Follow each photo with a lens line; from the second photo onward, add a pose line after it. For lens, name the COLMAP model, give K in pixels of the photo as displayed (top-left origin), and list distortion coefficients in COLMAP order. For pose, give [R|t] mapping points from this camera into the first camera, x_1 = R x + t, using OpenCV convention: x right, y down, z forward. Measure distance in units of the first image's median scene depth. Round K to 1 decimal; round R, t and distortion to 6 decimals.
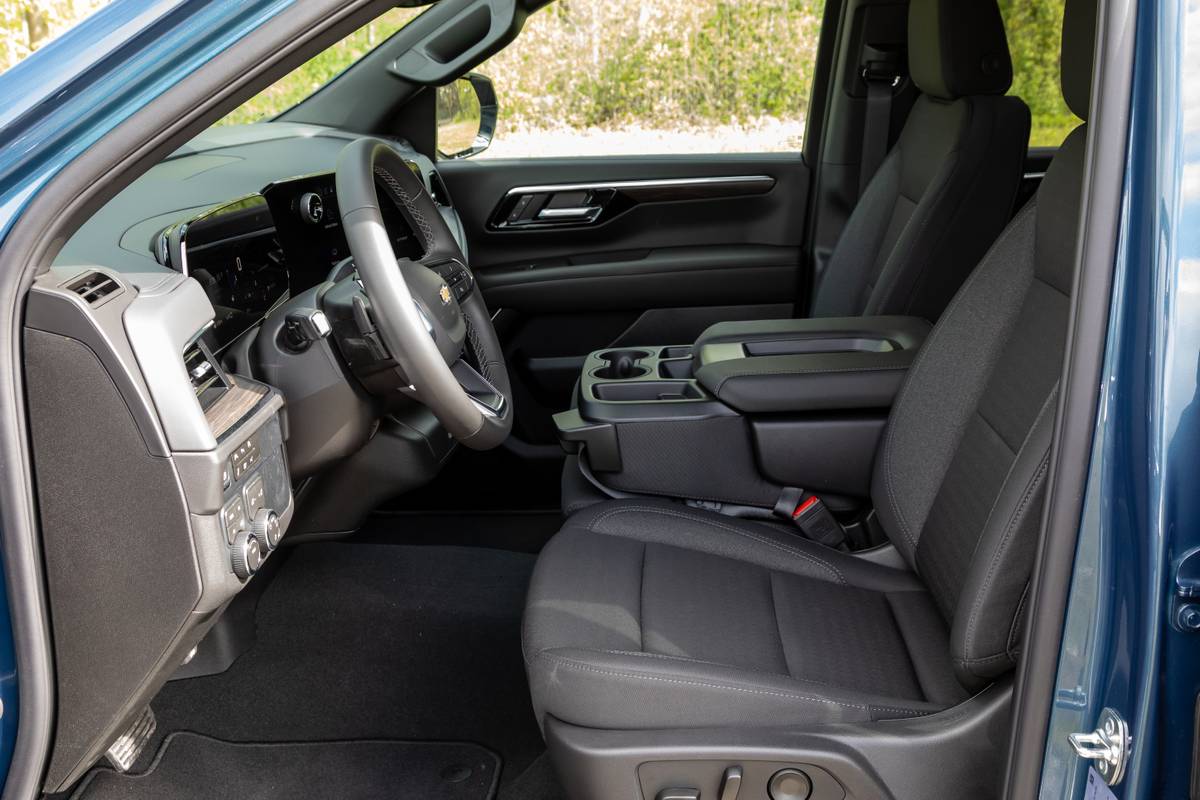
lens RADIAL K [[1268.4, 0, 627.4], [0, 1268.4, 361.1], [0, 0, 1]] dist [-0.007634, 0.000000]
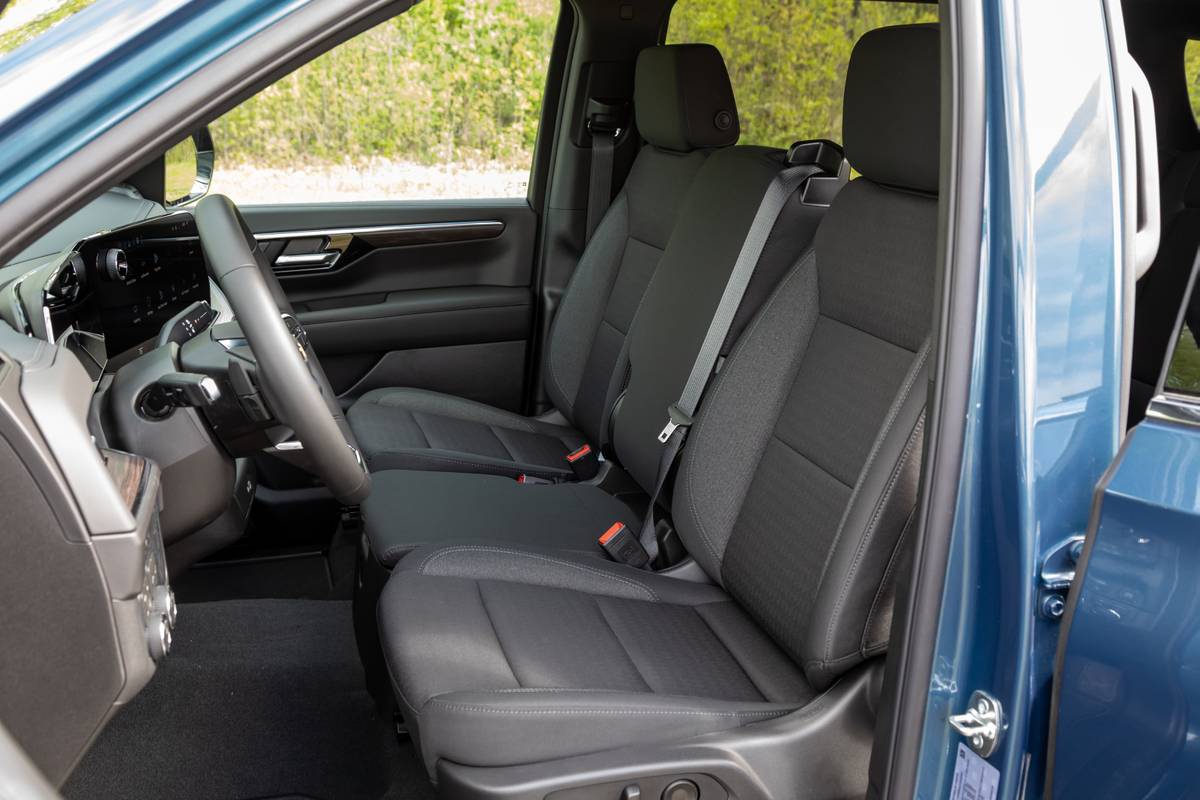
lens RADIAL K [[1195.5, 0, 599.7], [0, 1195.5, 405.0], [0, 0, 1]] dist [-0.001277, 0.000000]
pose [[0.958906, -0.051773, 0.278960, -0.100162], [0.047844, 0.998637, 0.020879, -0.010357], [-0.279660, -0.006674, 0.960076, 0.021878]]
